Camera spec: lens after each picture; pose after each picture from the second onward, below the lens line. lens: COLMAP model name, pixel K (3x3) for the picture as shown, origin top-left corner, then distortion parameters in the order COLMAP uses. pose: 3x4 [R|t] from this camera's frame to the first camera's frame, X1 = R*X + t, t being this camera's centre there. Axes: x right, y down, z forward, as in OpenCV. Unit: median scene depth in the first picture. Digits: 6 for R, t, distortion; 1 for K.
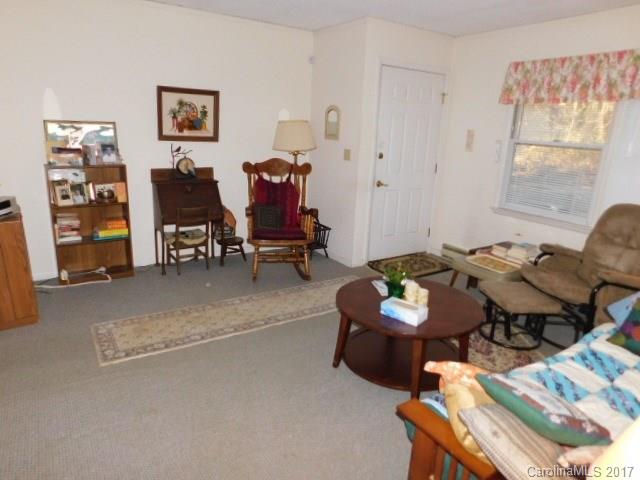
lens RADIAL K [[433.5, 0, 320.0], [0, 433.5, 240.0], [0, 0, 1]] dist [-0.006566, 0.001102]
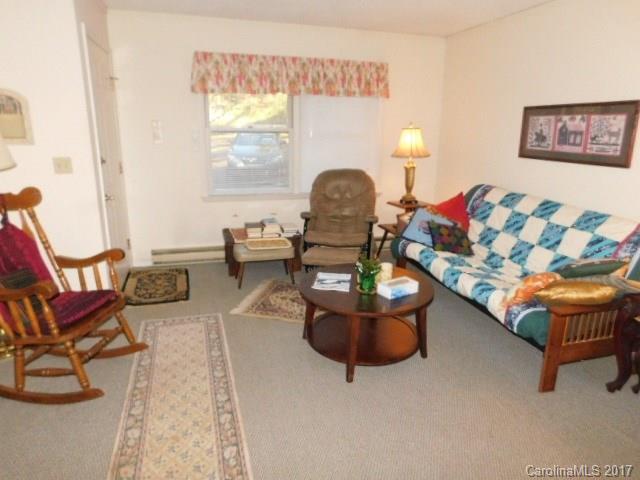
lens RADIAL K [[433.5, 0, 320.0], [0, 433.5, 240.0], [0, 0, 1]] dist [-0.006566, 0.001102]
pose [[0.285232, -0.295788, 0.911676, -1.574658], [0.247005, 0.941745, 0.228264, -0.484154], [-0.926084, 0.160080, 0.341677, 1.416648]]
